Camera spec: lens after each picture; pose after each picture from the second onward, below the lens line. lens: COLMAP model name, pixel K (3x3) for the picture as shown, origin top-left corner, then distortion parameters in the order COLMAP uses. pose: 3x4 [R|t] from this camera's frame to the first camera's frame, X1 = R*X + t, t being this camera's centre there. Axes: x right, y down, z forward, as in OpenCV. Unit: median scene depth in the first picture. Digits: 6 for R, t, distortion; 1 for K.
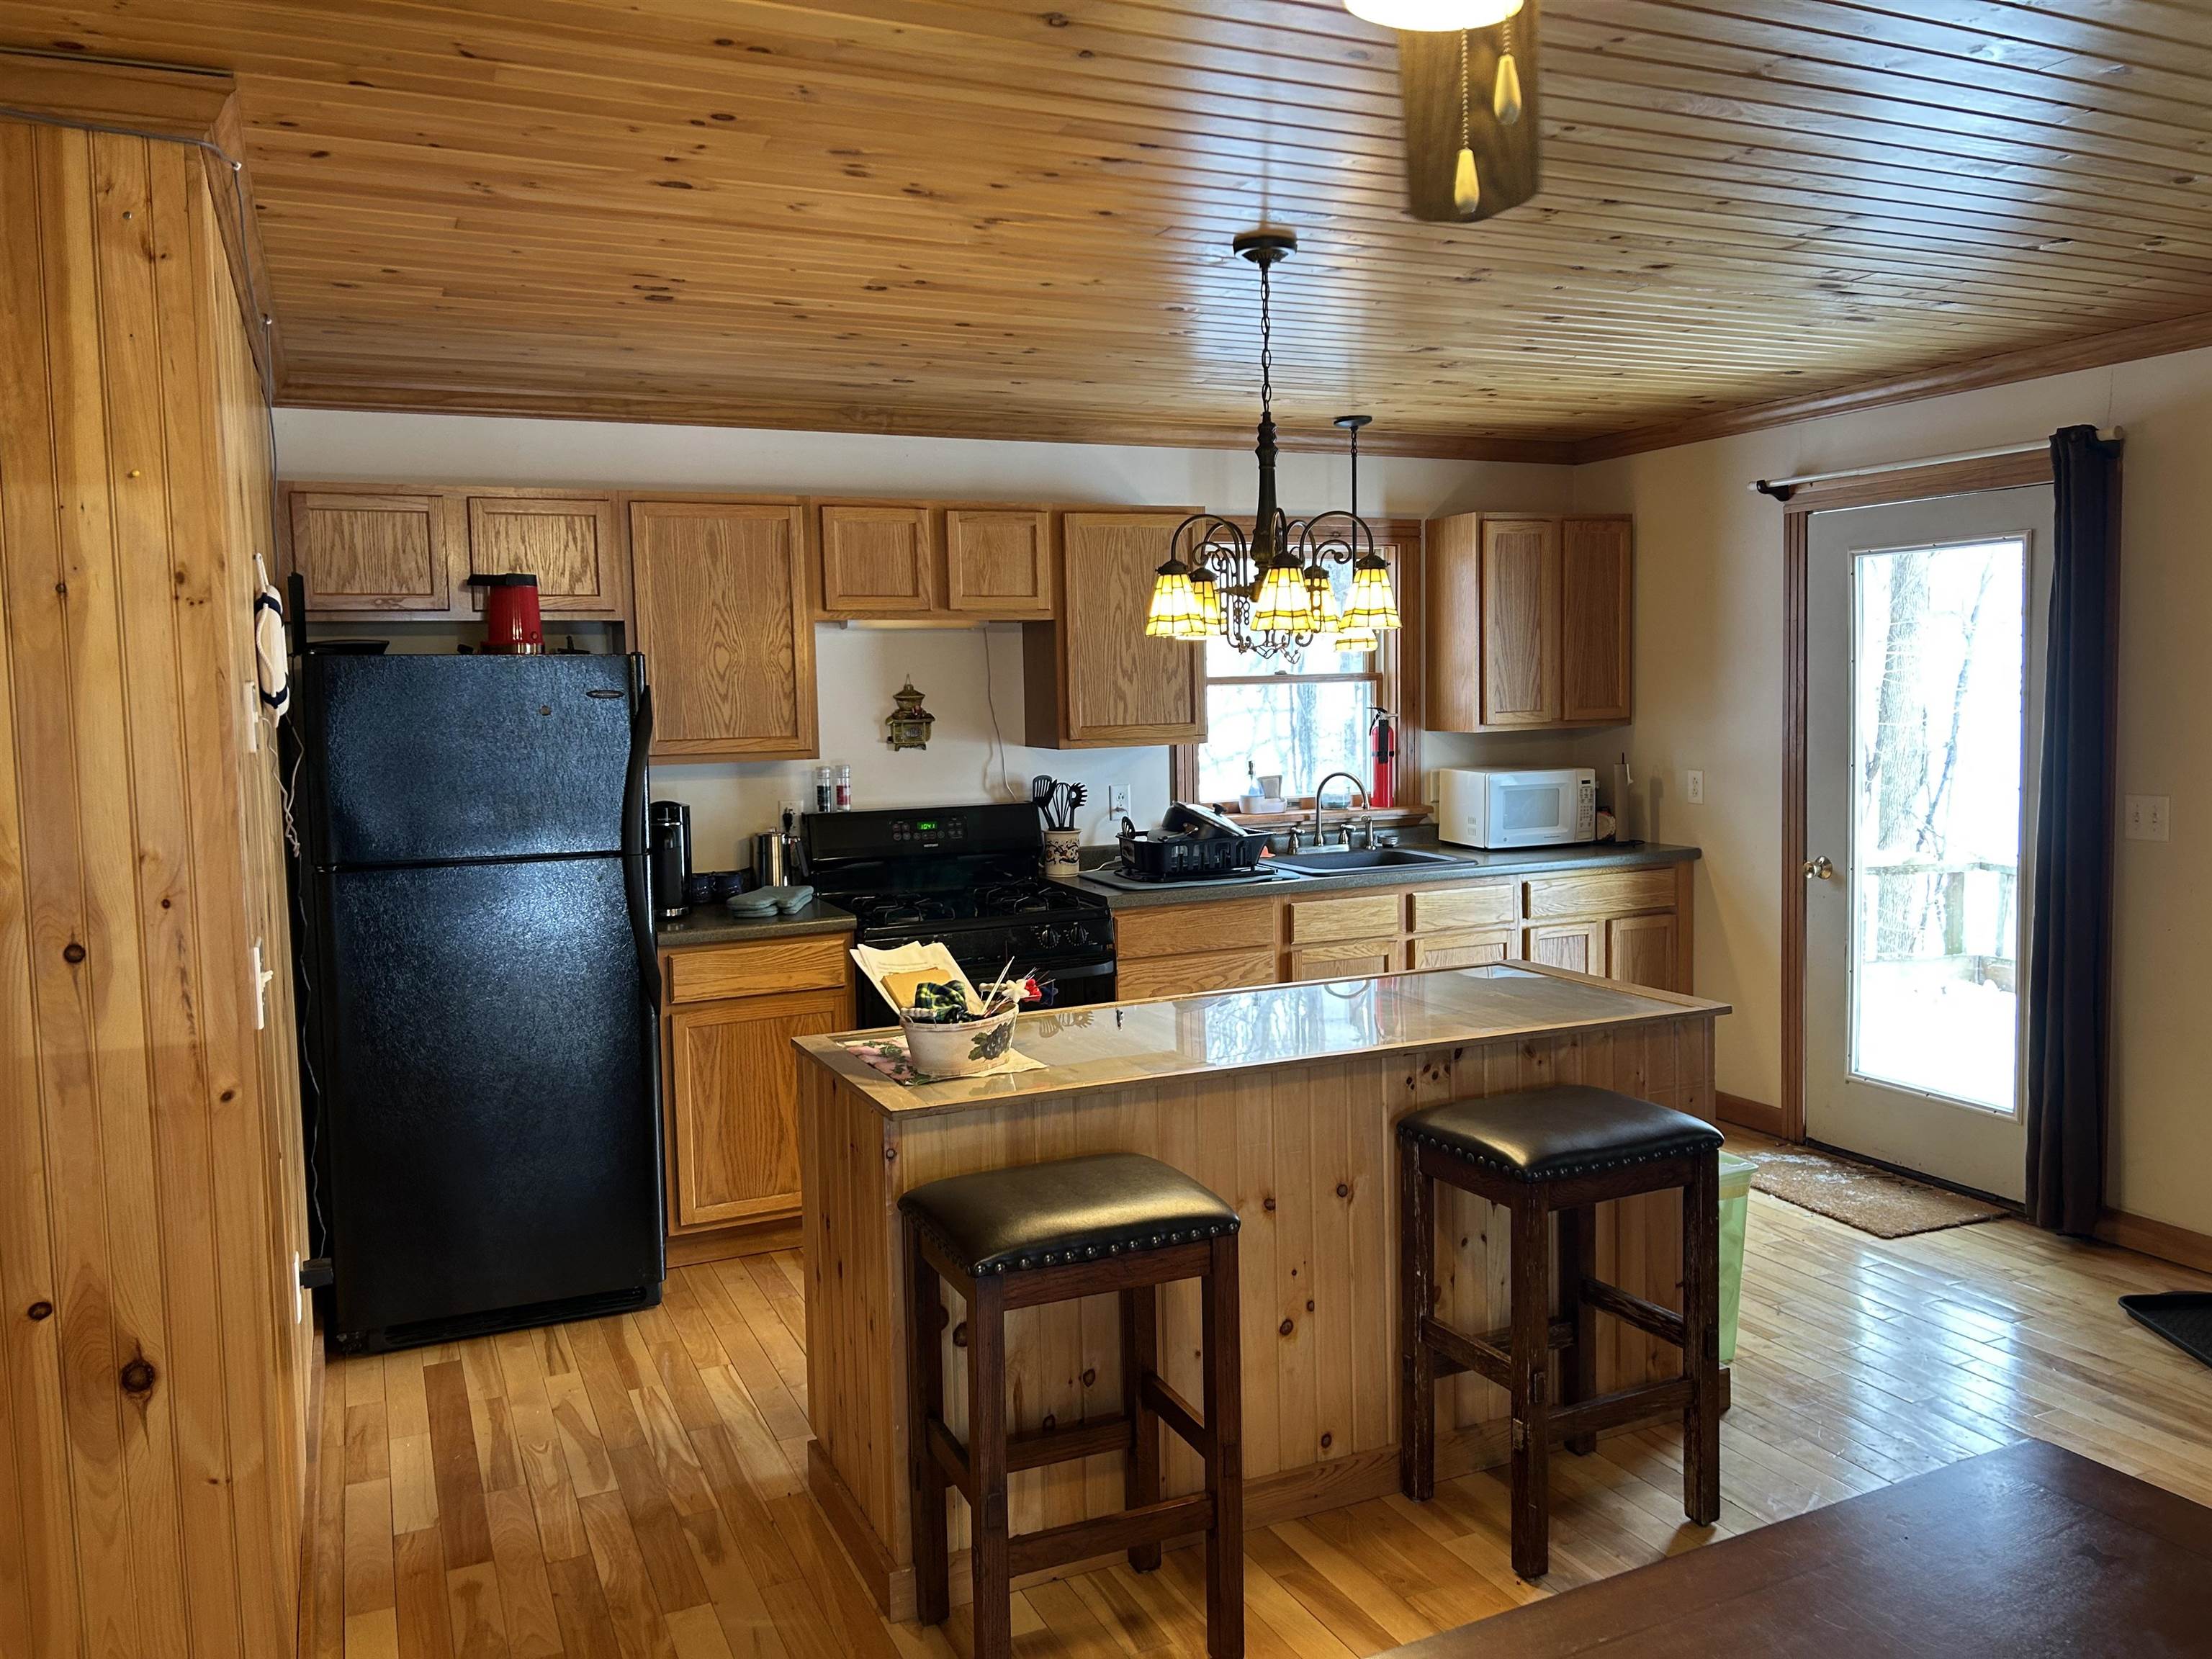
lens RADIAL K [[1654.5, 0, 1096.6], [0, 1654.5, 816.1], [0, 0, 1]] dist [0.039758, -0.044538]
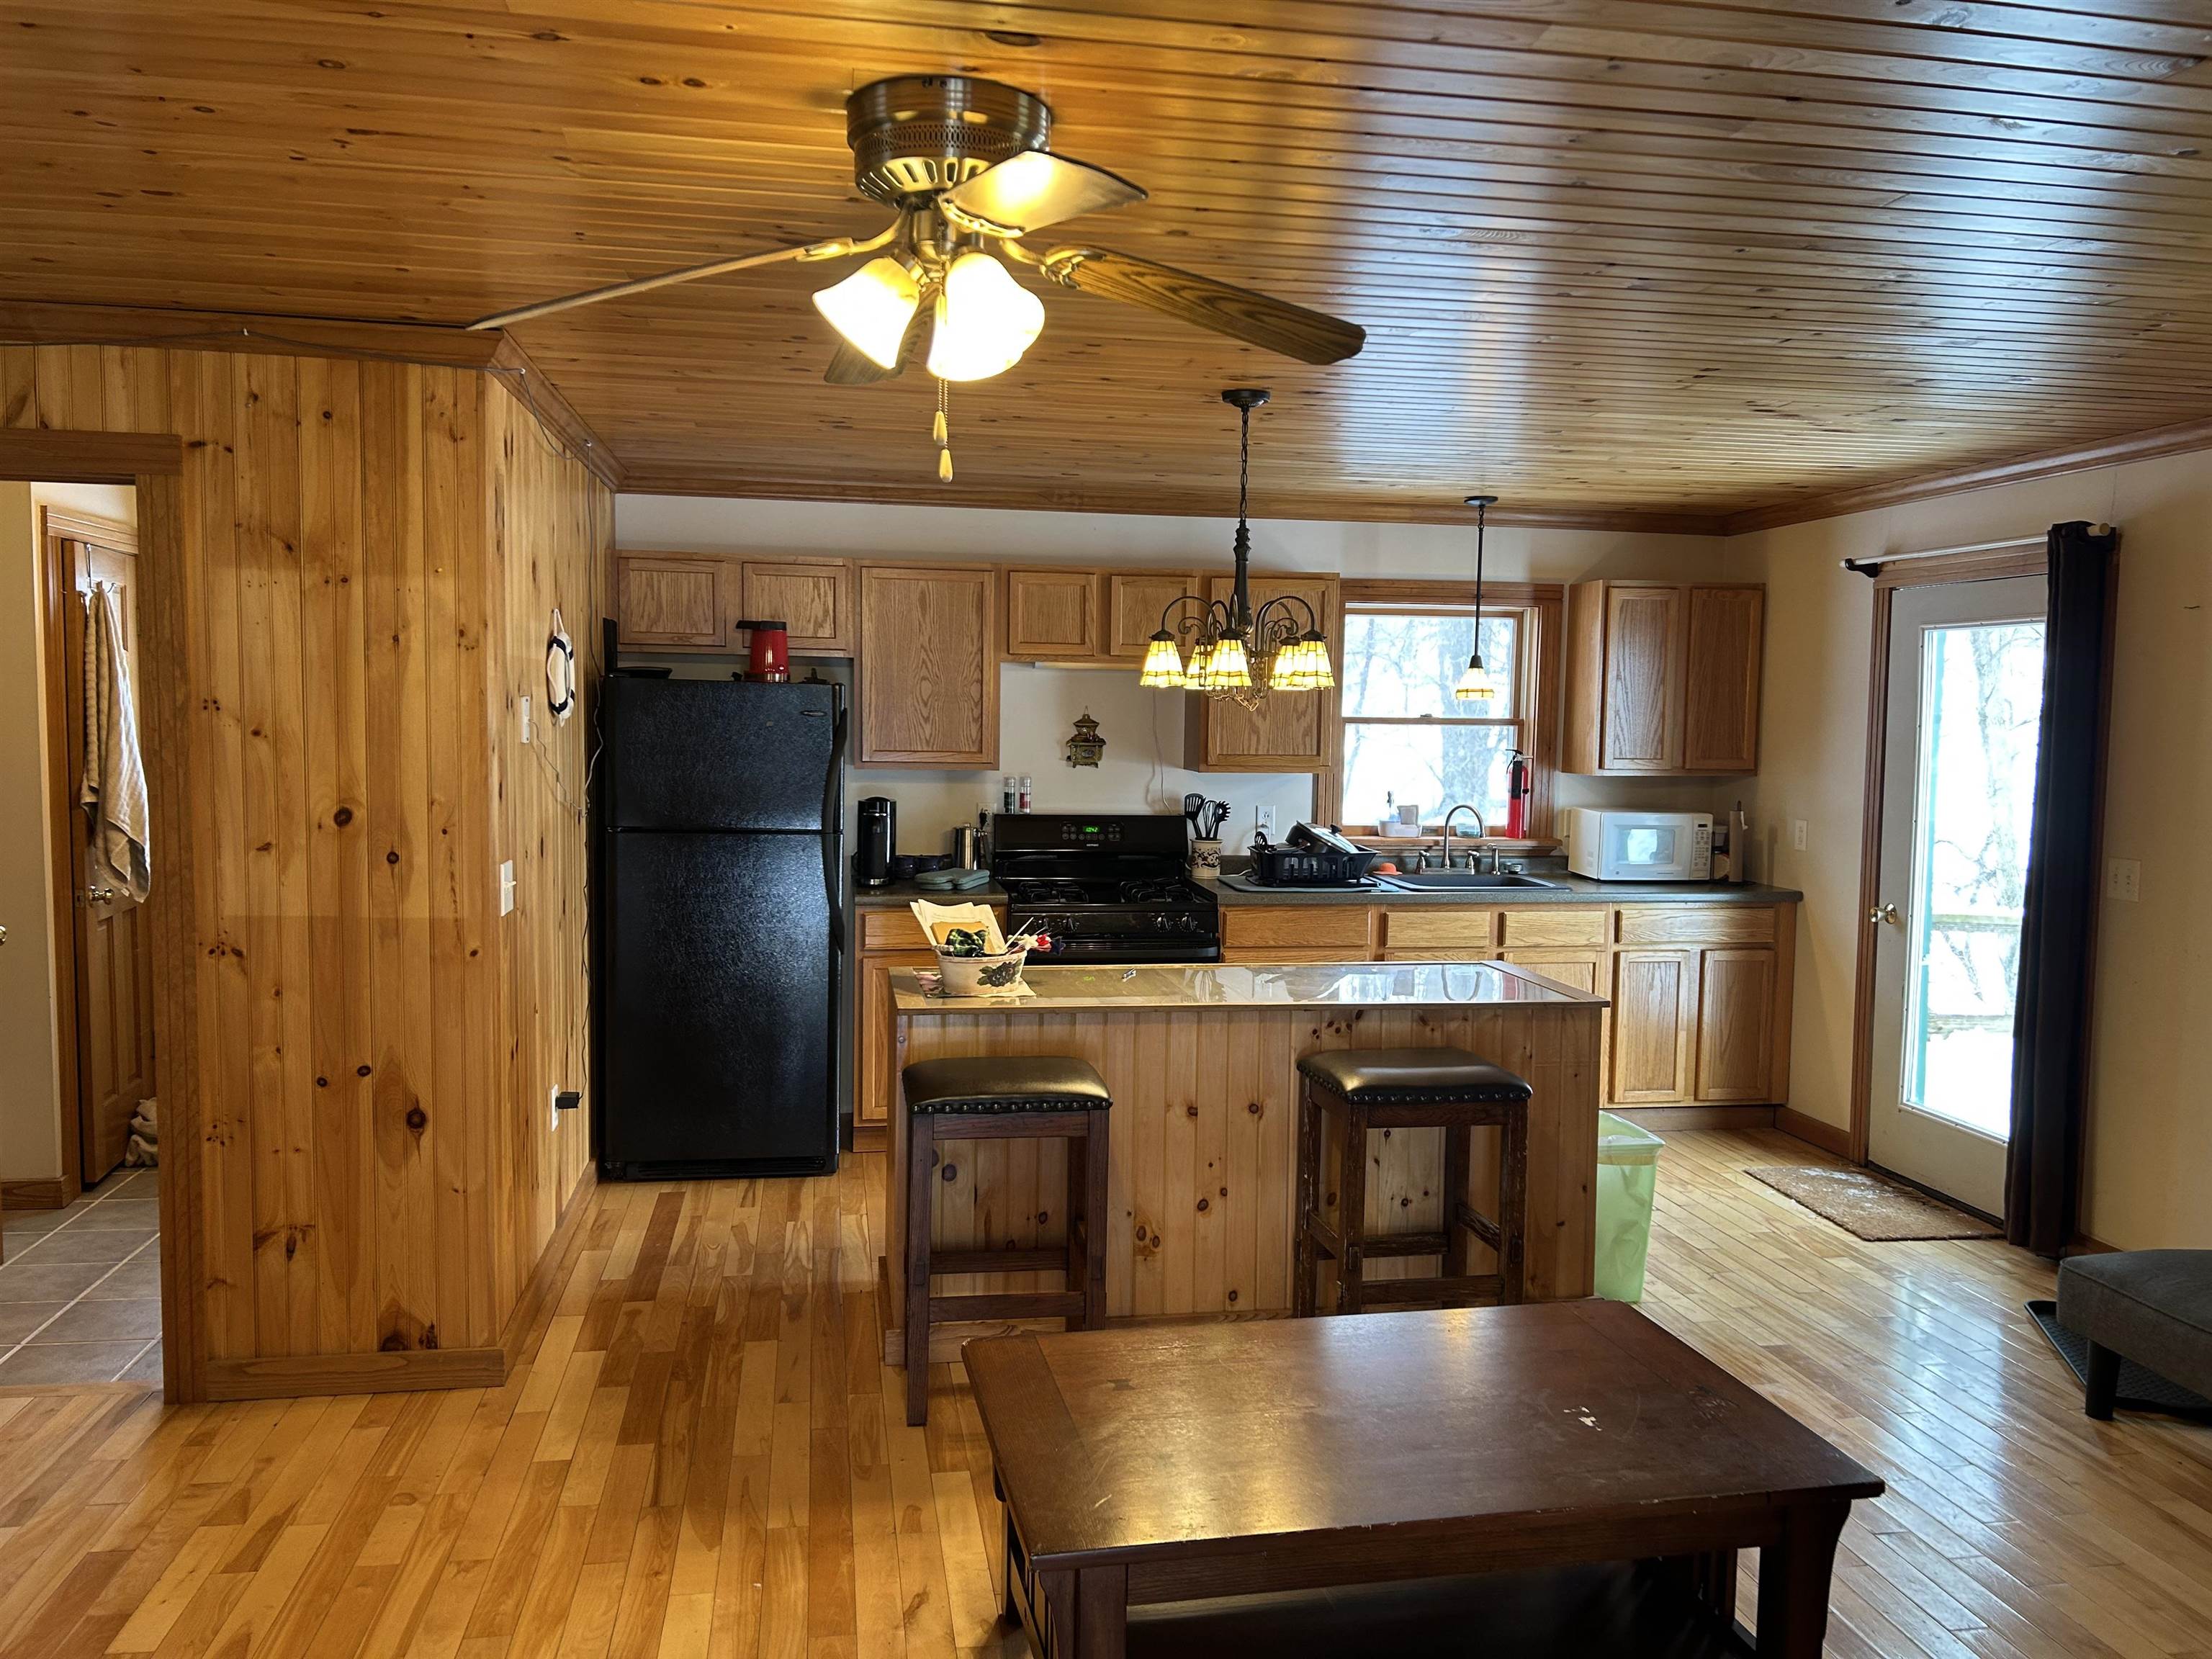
lens RADIAL K [[1654.5, 0, 1113.2], [0, 1654.5, 845.7], [0, 0, 1]] dist [0.039758, -0.044538]
pose [[0.968547, 0.057575, -0.242078, 0.249101], [-0.057263, 0.998324, 0.008330, 0.007979], [0.242152, 0.005795, 0.970221, -0.224286]]
